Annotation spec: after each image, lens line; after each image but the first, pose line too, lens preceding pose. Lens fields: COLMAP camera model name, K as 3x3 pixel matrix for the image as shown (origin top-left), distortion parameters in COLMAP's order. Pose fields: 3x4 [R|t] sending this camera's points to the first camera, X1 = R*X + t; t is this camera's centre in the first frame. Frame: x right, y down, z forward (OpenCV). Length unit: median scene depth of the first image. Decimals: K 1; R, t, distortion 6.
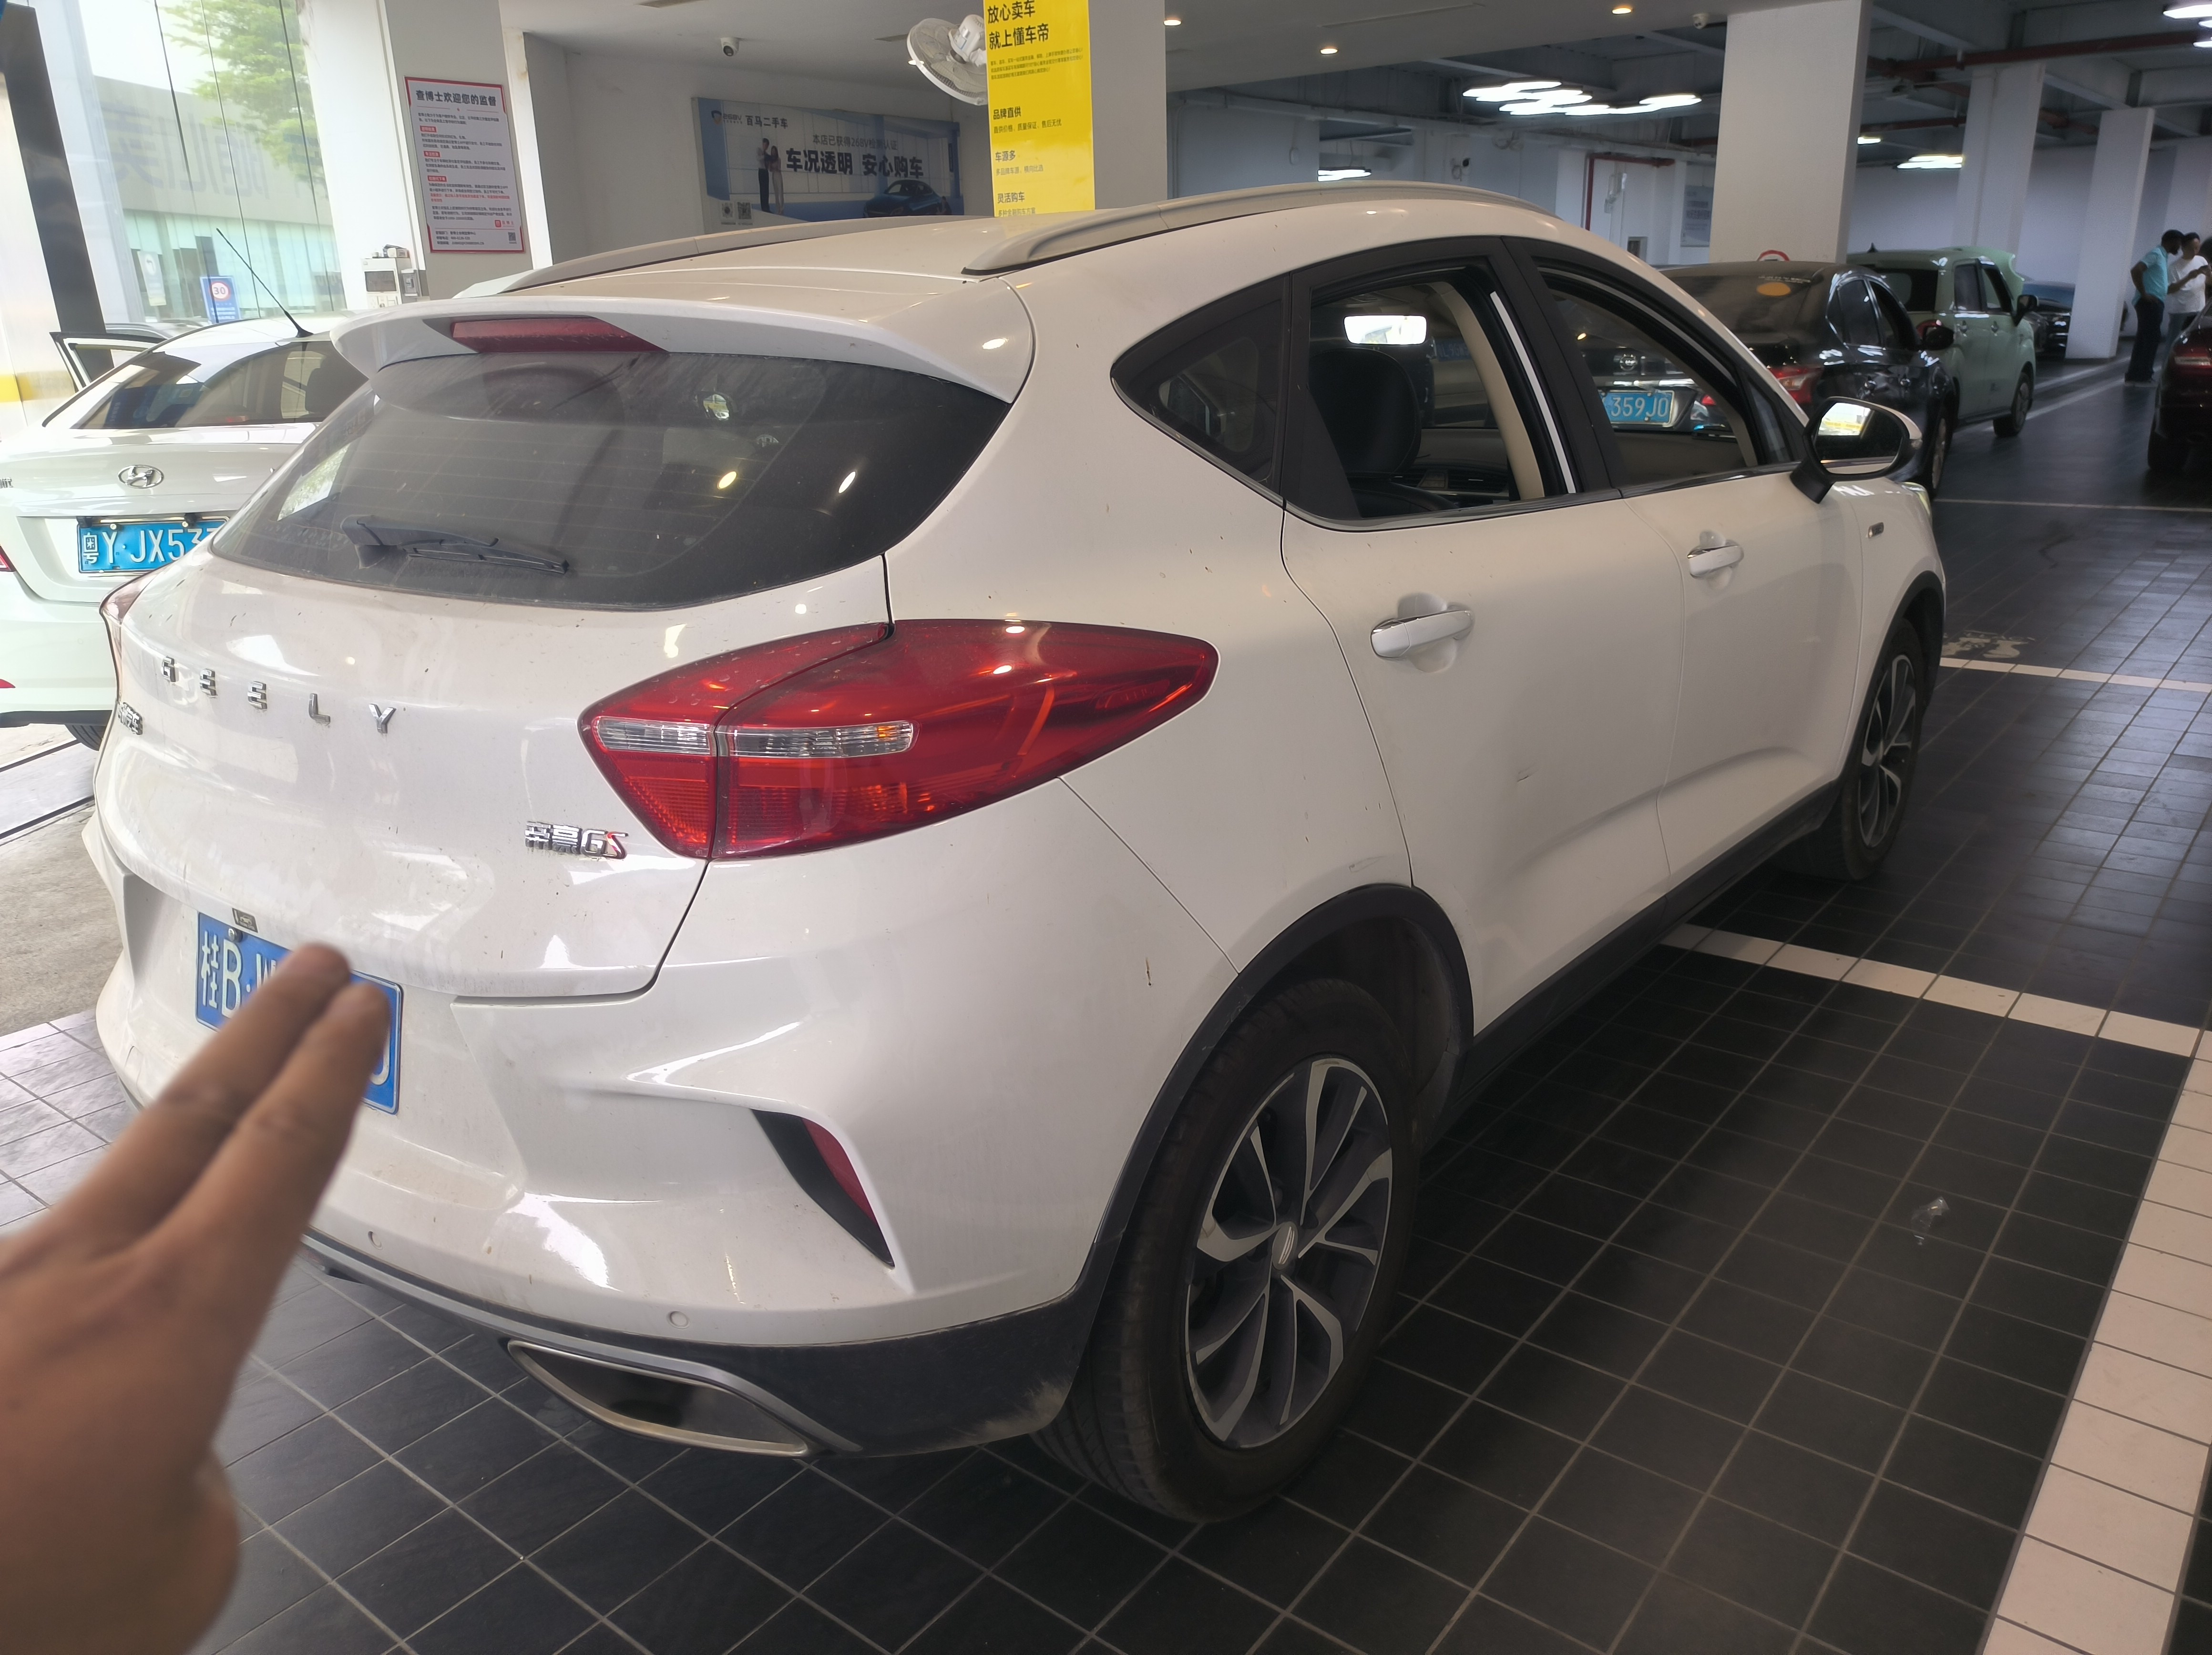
lens RADIAL K [[1647.7, 0, 1107.1], [0, 1647.7, 829.4], [0, 0, 1]] dist [-0.002348, -0.001814]
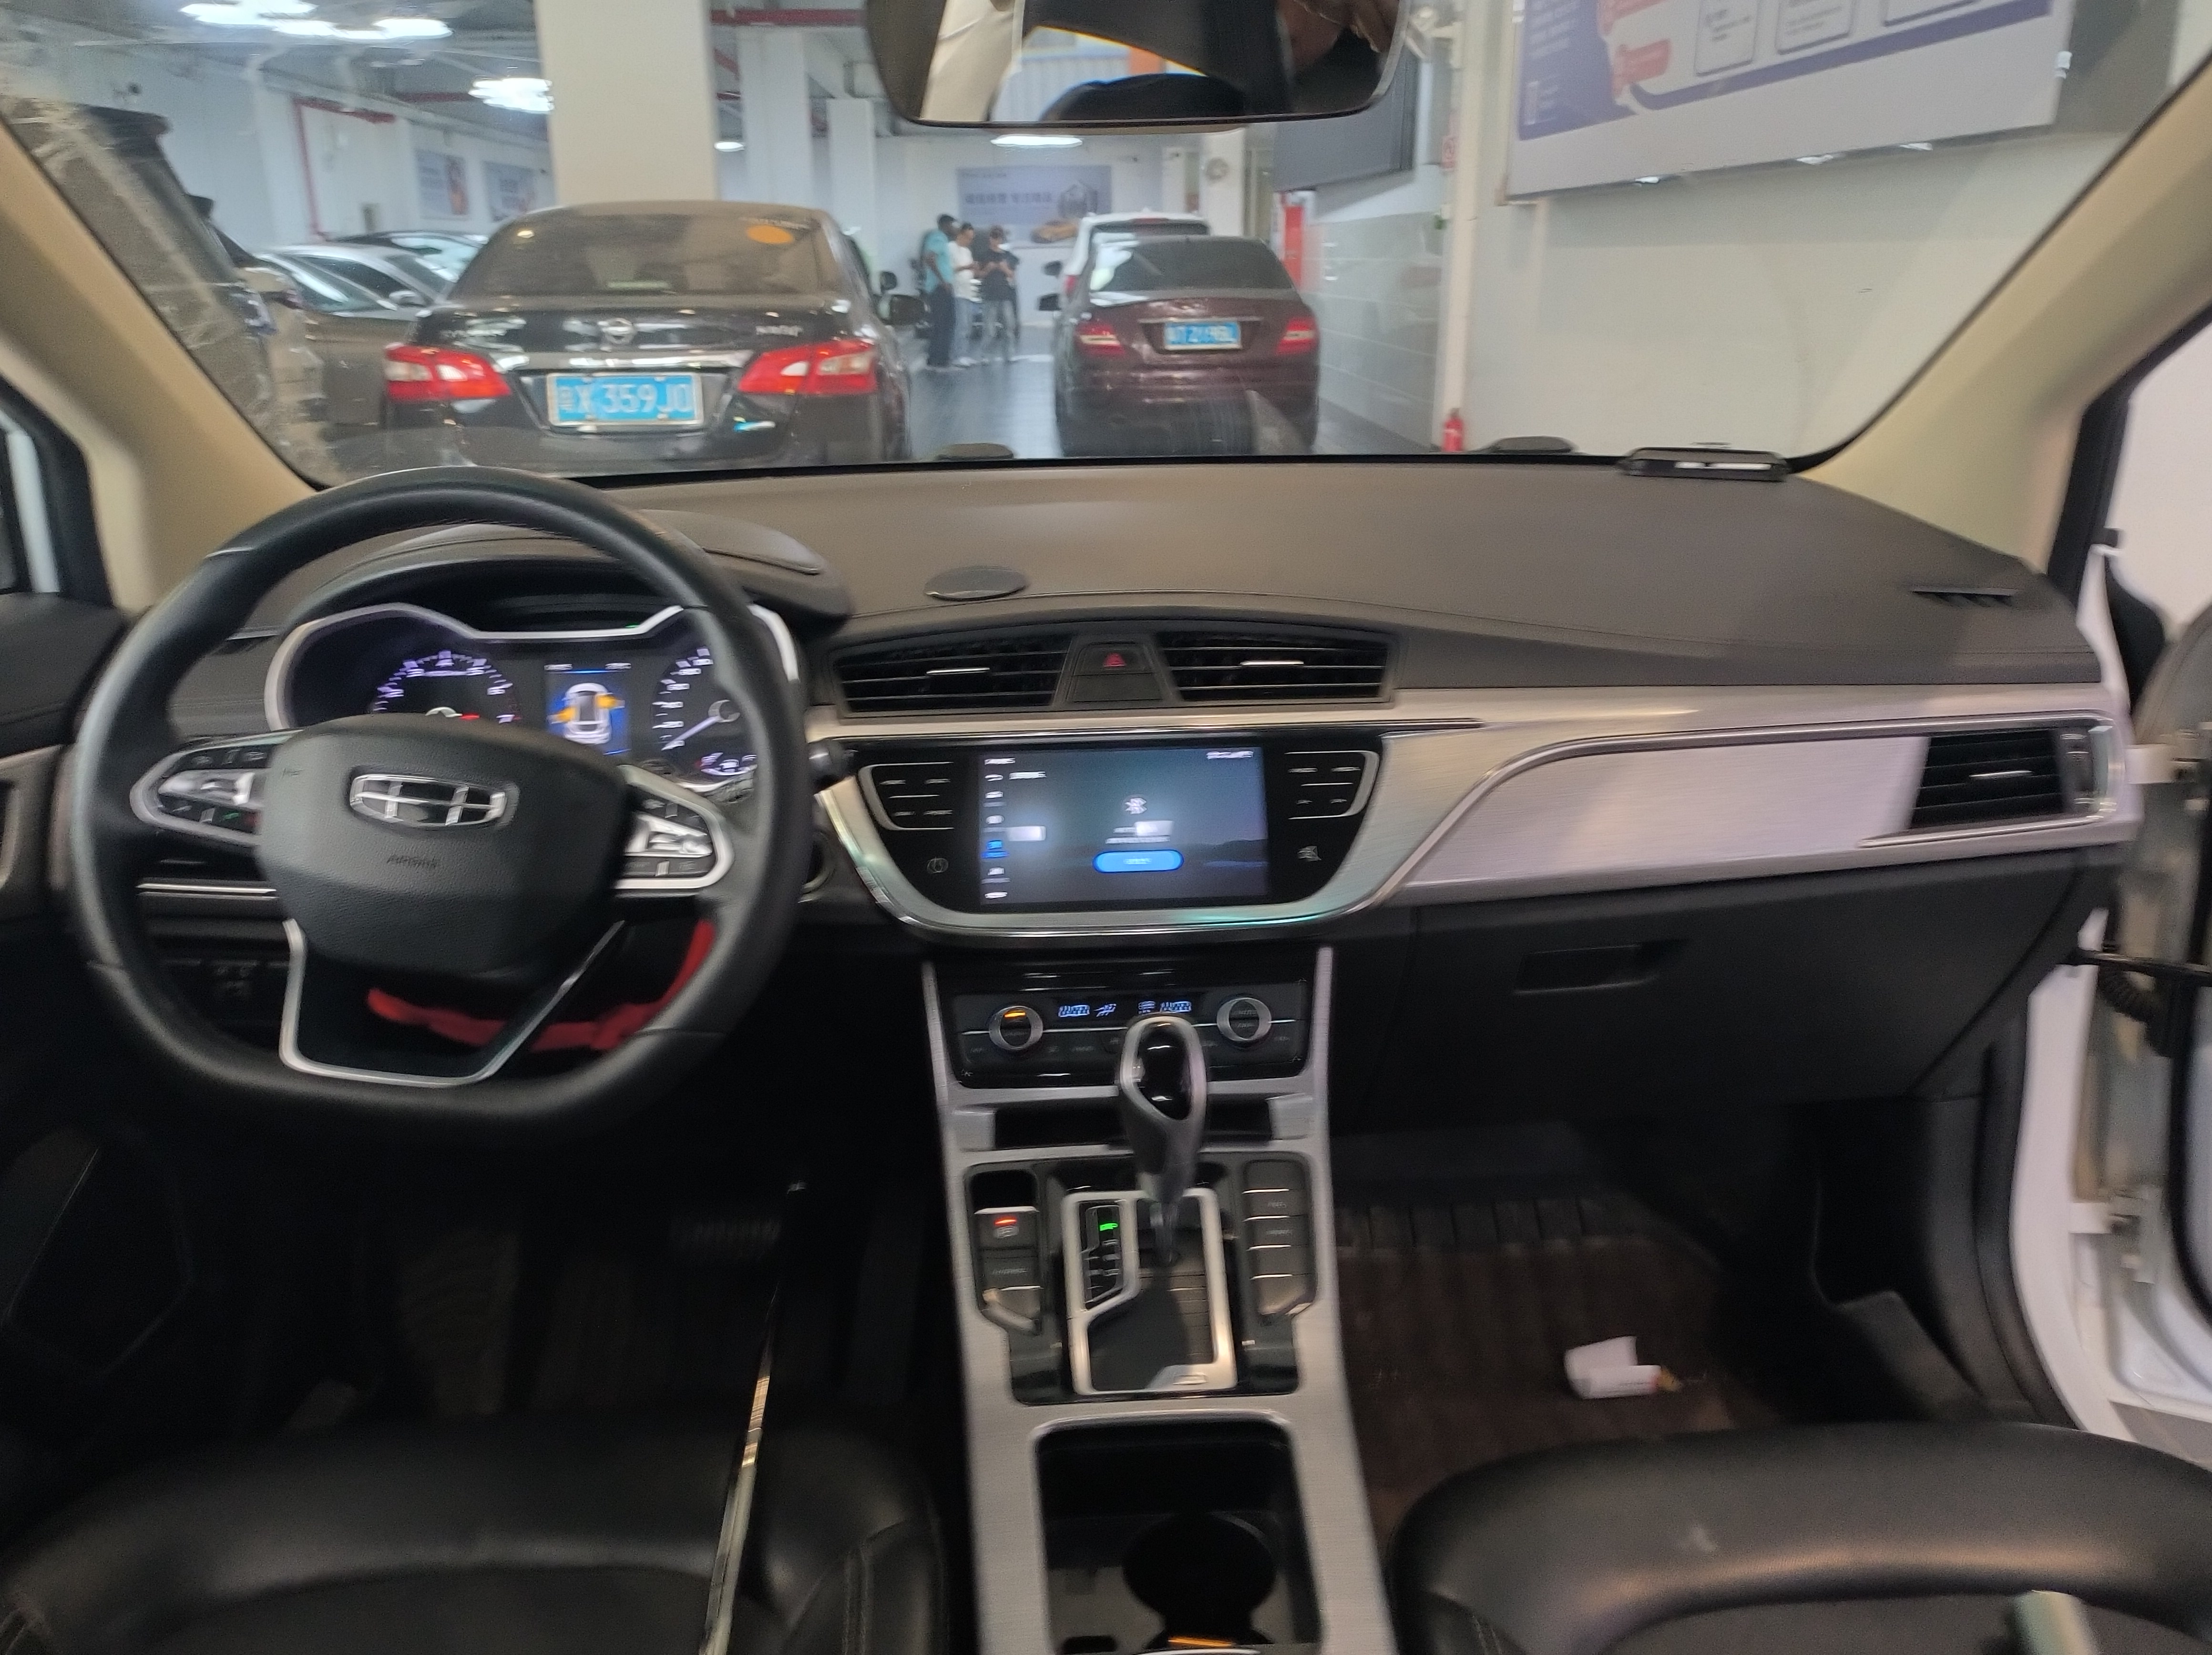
lens RADIAL K [[1647.7, 0, 1103.5], [0, 1647.7, 829.0], [0, 0, 1]] dist [-0.002348, -0.001814]
pose [[0.737733, -0.195981, 0.646020, -0.006113], [0.196289, 0.977863, 0.072496, -0.042498], [-0.645926, 0.073324, 0.759870, 0.167753]]
